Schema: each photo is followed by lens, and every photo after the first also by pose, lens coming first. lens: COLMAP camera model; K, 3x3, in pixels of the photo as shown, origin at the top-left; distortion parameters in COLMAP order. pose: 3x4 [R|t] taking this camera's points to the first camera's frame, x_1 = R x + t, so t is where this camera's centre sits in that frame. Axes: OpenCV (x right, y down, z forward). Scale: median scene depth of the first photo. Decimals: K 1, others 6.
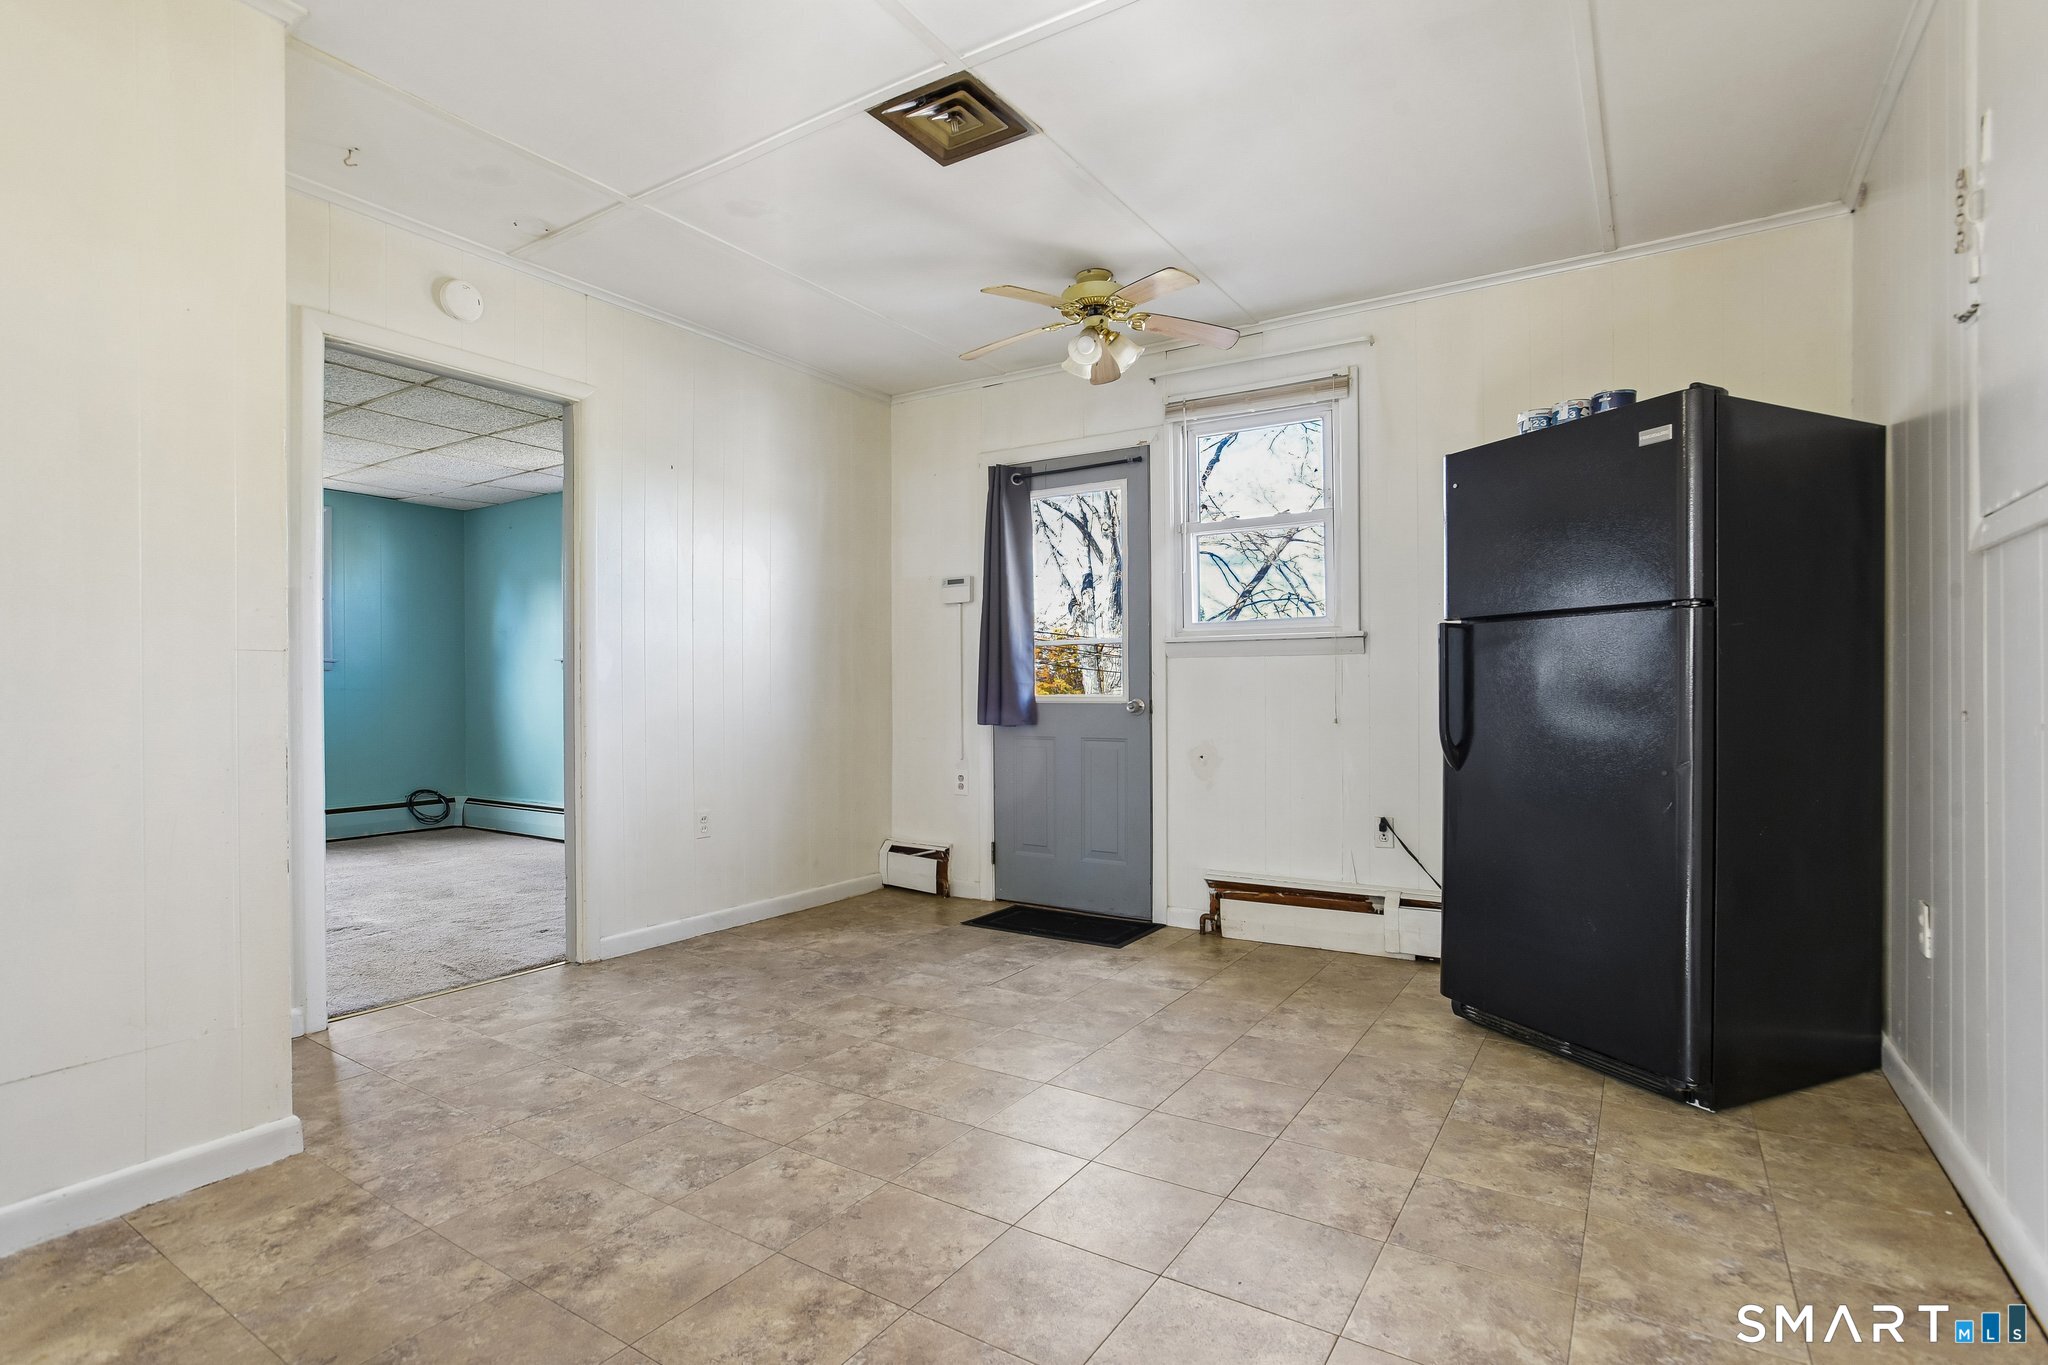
lens RADIAL K [[1001.0, 0, 1034.5], [0, 1001.0, 683.0], [0, 0, 1]] dist [-0.047002, 0.026274]
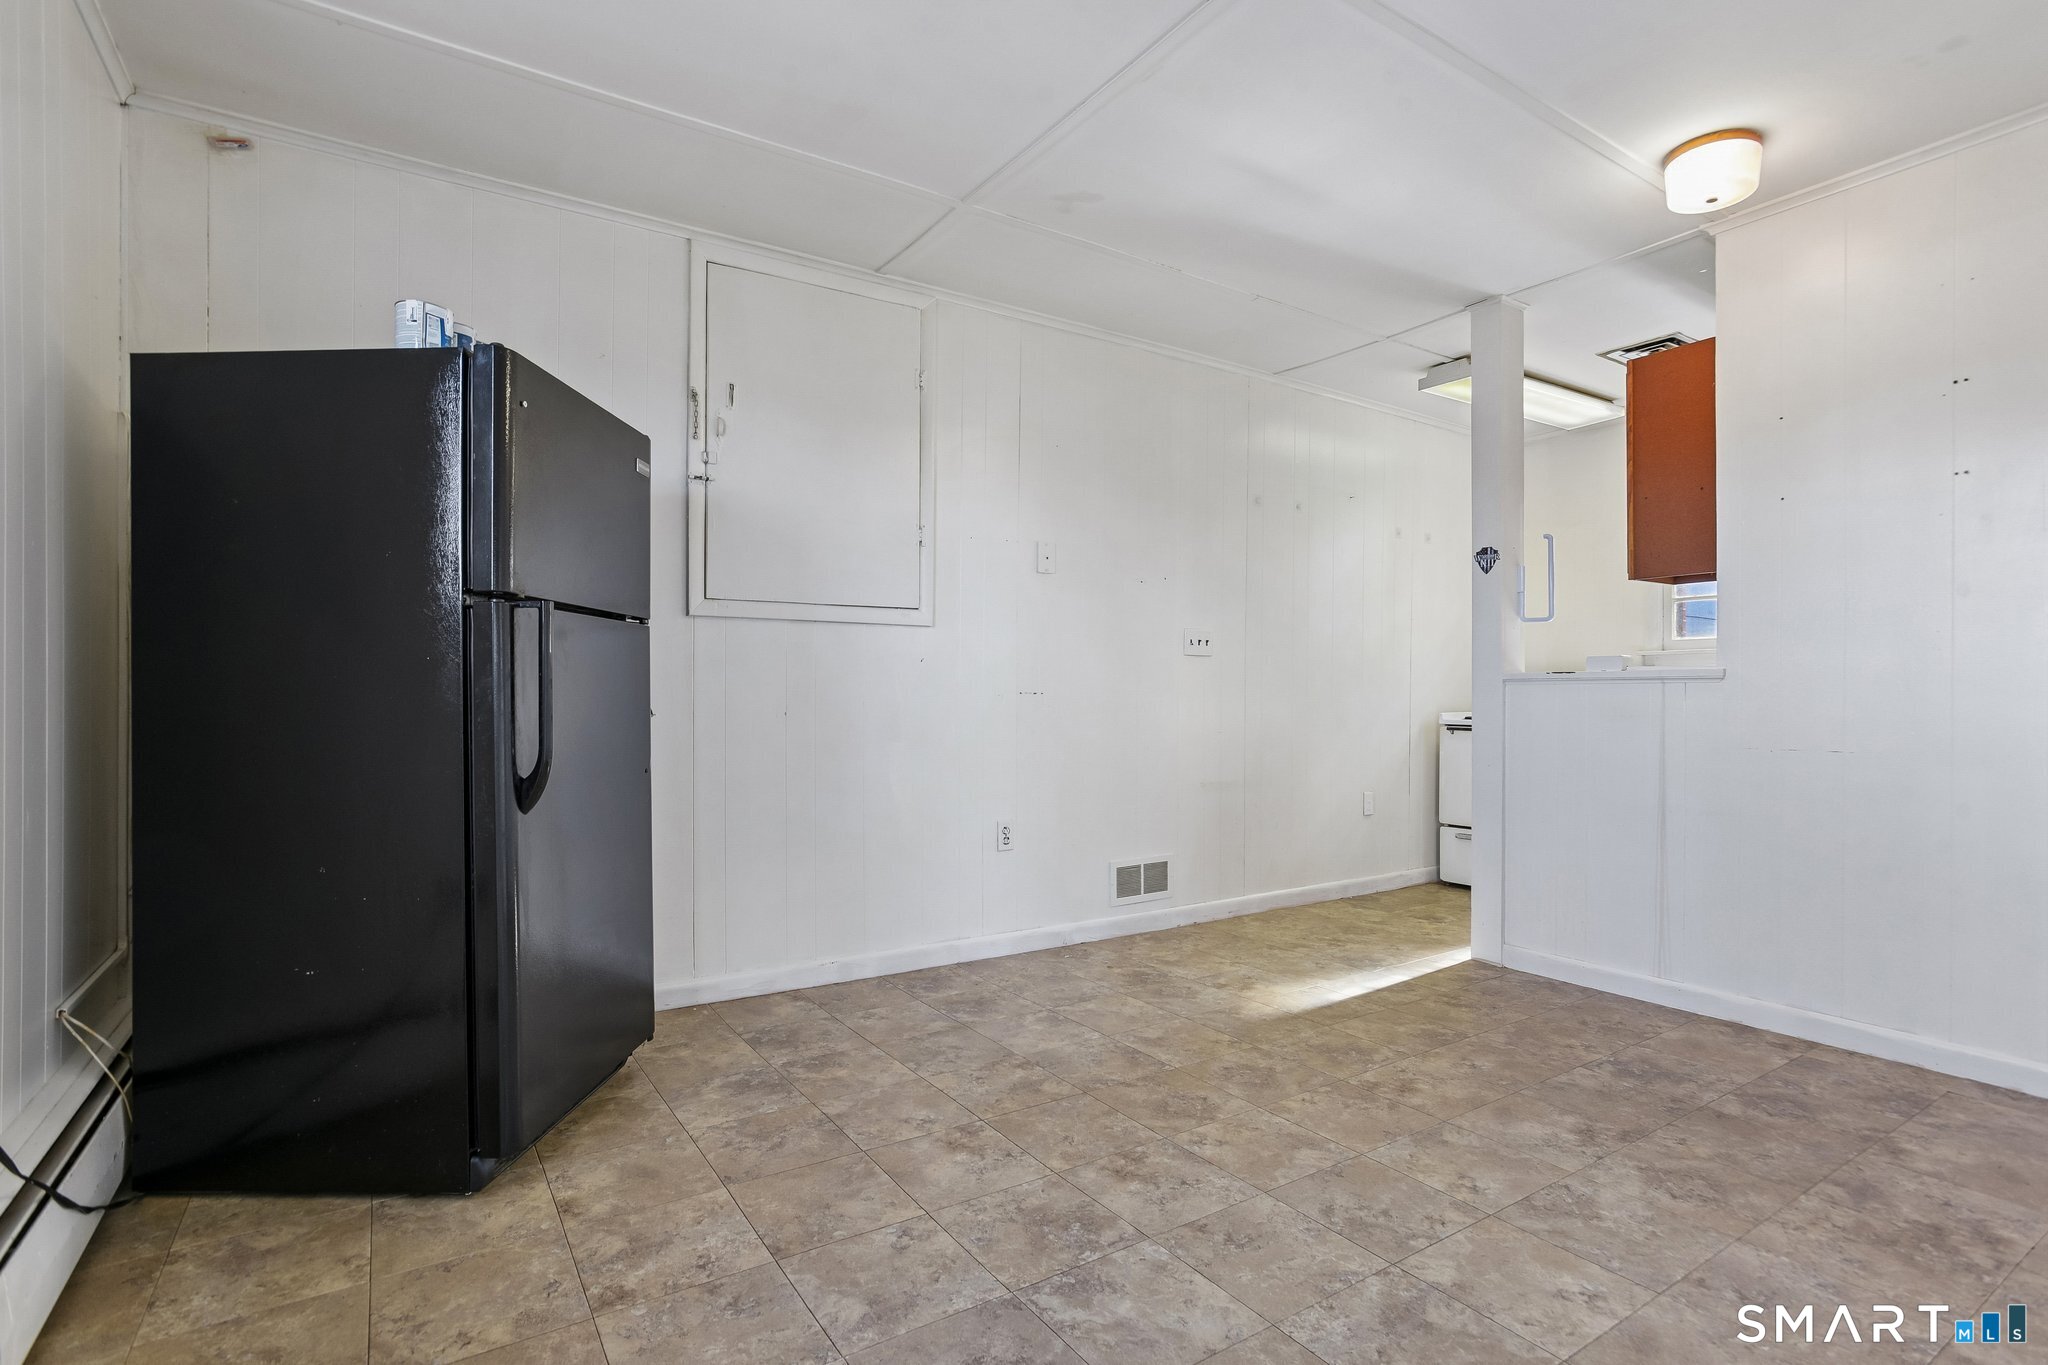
lens RADIAL K [[1001.0, 0, 1034.5], [0, 1001.0, 683.0], [0, 0, 1]] dist [-0.047002, 0.026274]
pose [[-0.914687, 0.007722, 0.404089, -0.250487], [-0.000221, 0.999808, -0.019607, 0.015908], [-0.404163, -0.018024, -0.914509, 2.059107]]
